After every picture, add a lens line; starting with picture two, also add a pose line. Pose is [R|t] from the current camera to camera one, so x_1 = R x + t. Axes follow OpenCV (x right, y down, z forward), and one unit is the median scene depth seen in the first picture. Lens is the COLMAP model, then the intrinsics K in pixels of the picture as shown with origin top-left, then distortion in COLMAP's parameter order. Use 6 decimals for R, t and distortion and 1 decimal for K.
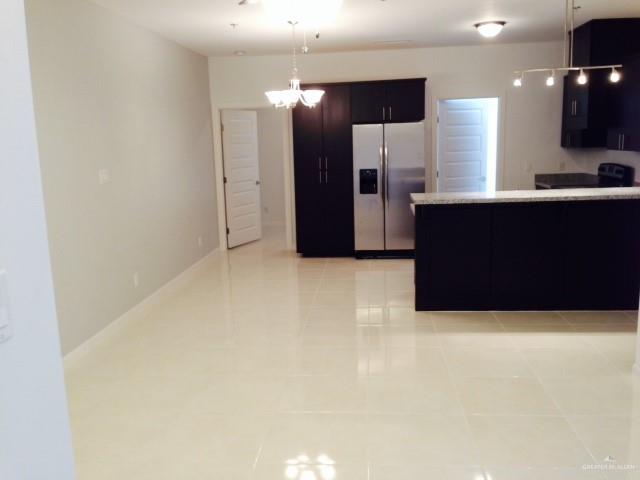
lens RADIAL K [[598.8, 0, 320.0], [0, 598.8, 240.0], [0, 0, 1]] dist [0.043176, 0.001429]
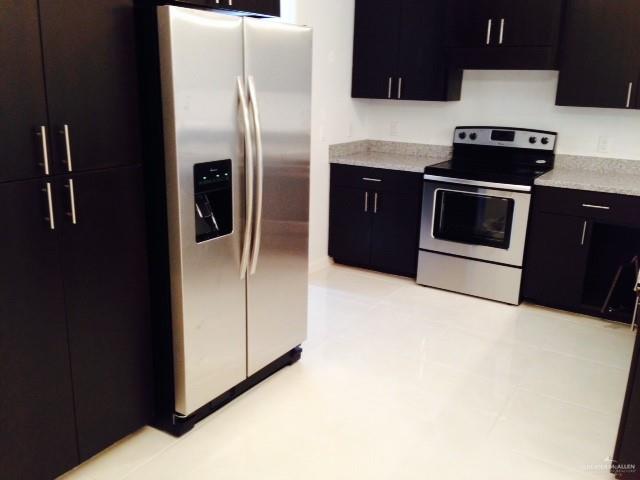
lens RADIAL K [[598.8, 0, 320.0], [0, 598.8, 240.0], [0, 0, 1]] dist [0.043176, 0.001429]
pose [[0.459346, -0.192937, 0.867050, -0.174229], [0.112999, 0.980887, 0.158404, -0.121384], [-0.881041, 0.025213, 0.472368, 0.802287]]
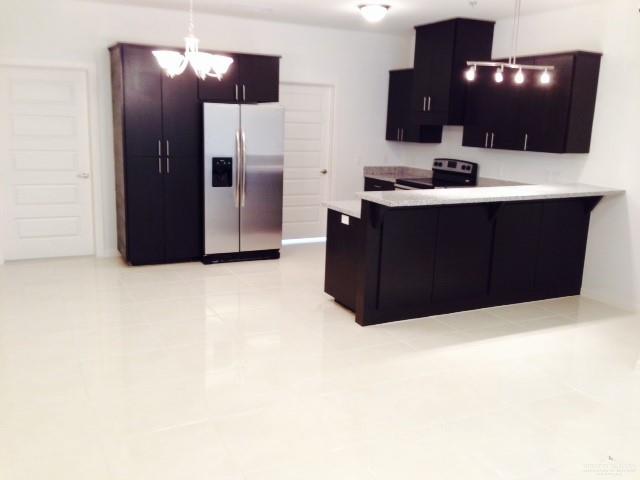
lens RADIAL K [[598.8, 0, 320.0], [0, 598.8, 240.0], [0, 0, 1]] dist [0.043176, 0.001429]
pose [[0.849635, -0.046535, 0.525314, -0.250078], [0.031213, 0.998790, 0.037996, -0.030241], [-0.526447, -0.015886, 0.850060, 0.211179]]
